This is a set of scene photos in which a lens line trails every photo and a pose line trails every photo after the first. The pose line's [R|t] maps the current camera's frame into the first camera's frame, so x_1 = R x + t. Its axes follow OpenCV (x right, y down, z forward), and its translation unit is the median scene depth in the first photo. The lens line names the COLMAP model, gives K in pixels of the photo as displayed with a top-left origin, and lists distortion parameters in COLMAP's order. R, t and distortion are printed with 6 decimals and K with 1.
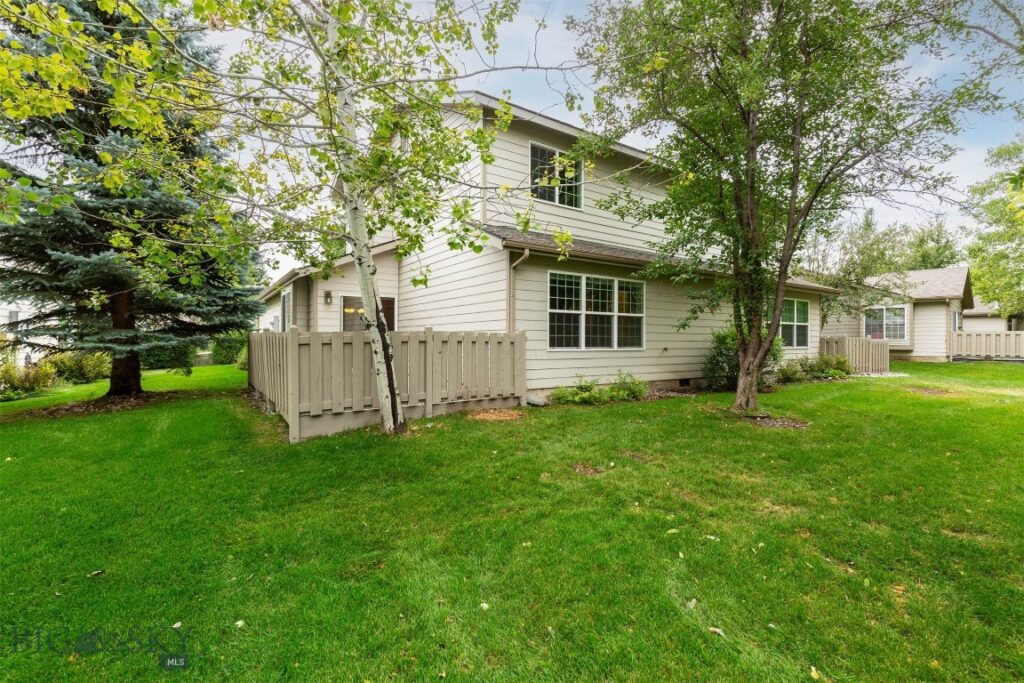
lens RADIAL K [[460.2, 0, 517.9], [0, 460.2, 337.6], [0, 0, 1]] dist [0.013419, -0.002951]
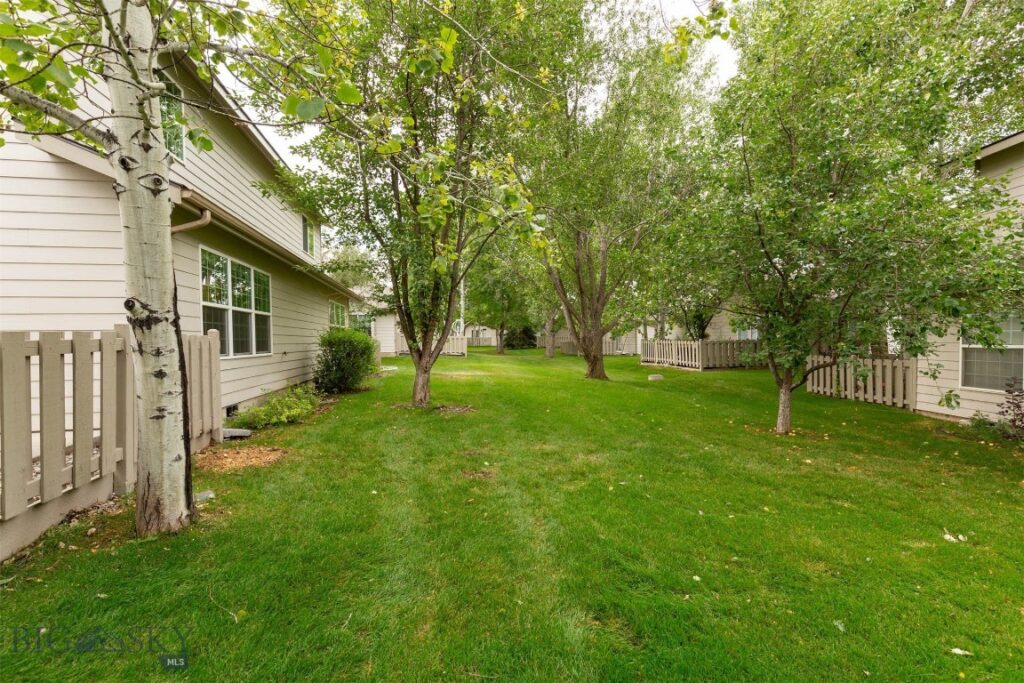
lens RADIAL K [[460.2, 0, 515.2], [0, 460.2, 345.9], [0, 0, 1]] dist [0.013419, -0.002951]
pose [[0.425248, -0.019186, 0.904873, -0.367534], [0.005670, 0.999812, 0.018535, -0.003925], [-0.905059, -0.002751, 0.425277, 0.267792]]
